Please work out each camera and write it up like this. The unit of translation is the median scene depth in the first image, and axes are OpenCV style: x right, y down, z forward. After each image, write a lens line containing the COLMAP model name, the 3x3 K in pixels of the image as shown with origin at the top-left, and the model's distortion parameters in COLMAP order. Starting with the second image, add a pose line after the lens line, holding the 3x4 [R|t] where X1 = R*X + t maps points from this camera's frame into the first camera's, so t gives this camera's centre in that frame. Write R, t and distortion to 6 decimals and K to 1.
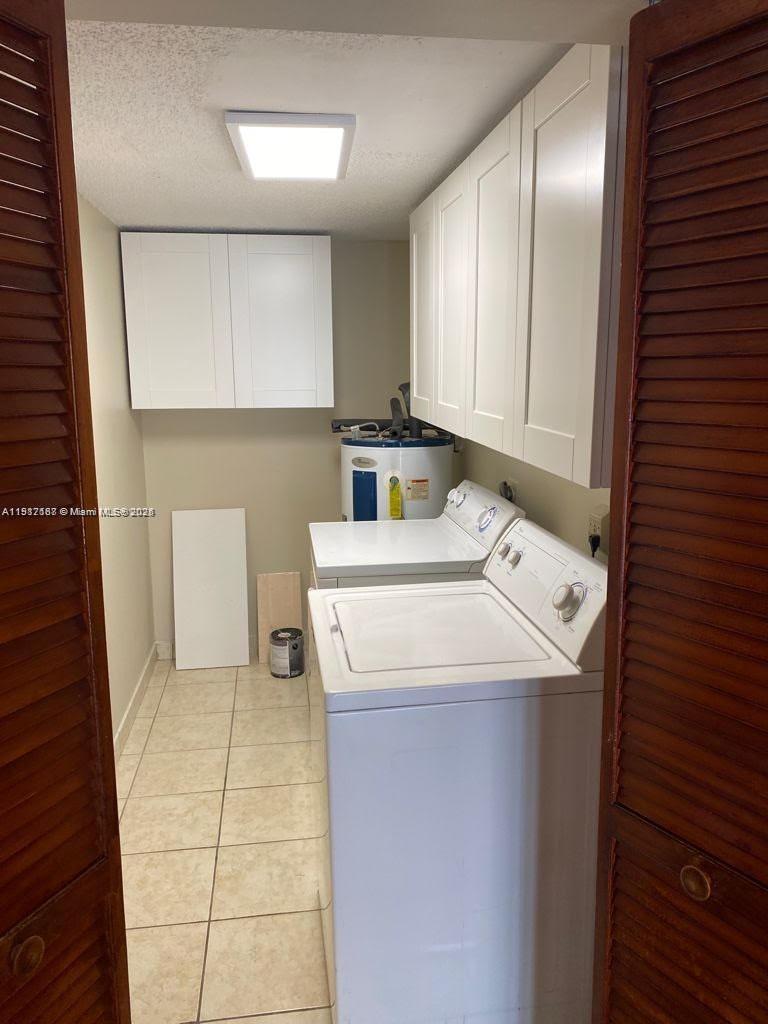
lens RADIAL K [[800.6, 0, 382.1], [0, 800.6, 484.3], [0, 0, 1]] dist [0.066233, -0.004316]
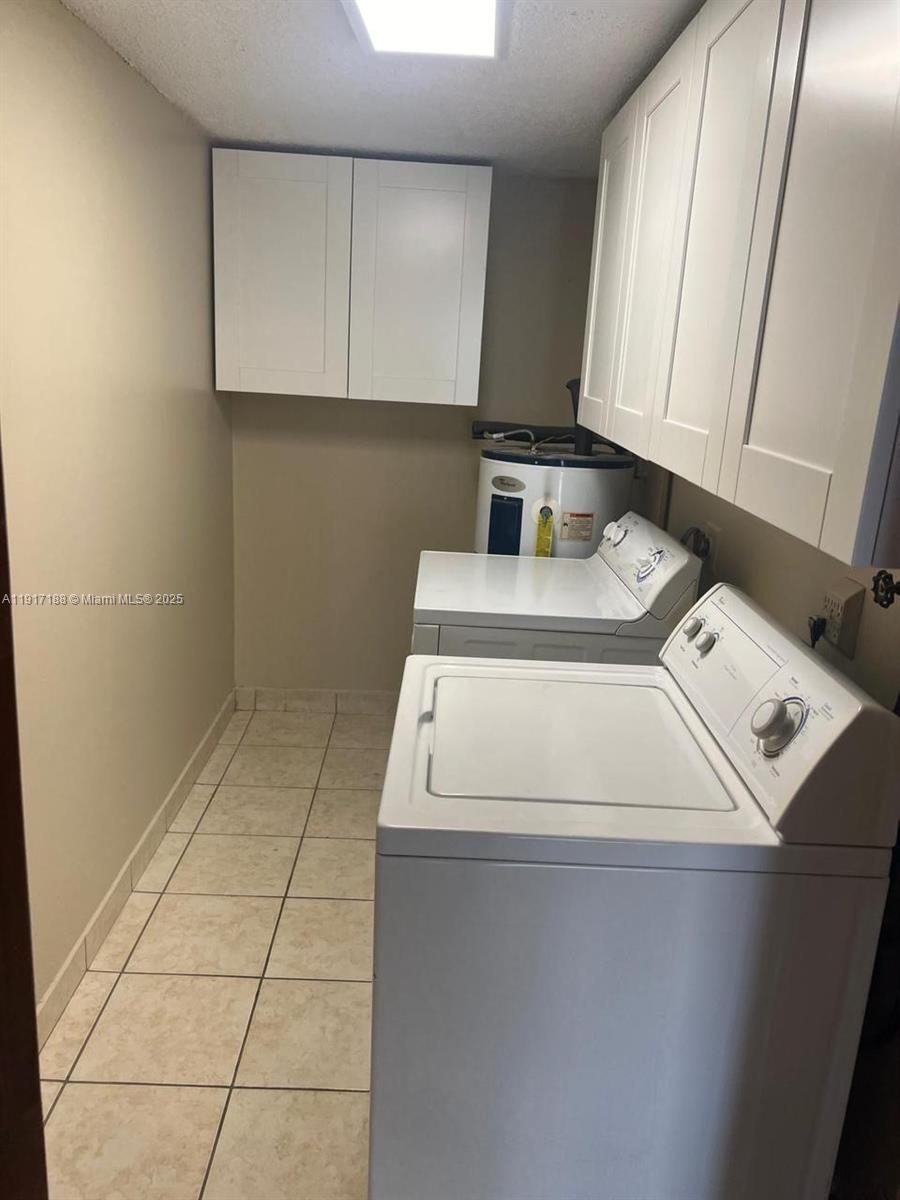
lens RADIAL K [[923.4, 0, 449.5], [0, 923.4, 586.5], [0, 0, 1]] dist [0.071857, 0.000566]
pose [[0.989845, 0.089457, -0.110474, 0.031279], [-0.079017, 0.992286, 0.095523, -0.012337], [0.118167, -0.085824, 0.989278, 0.168155]]
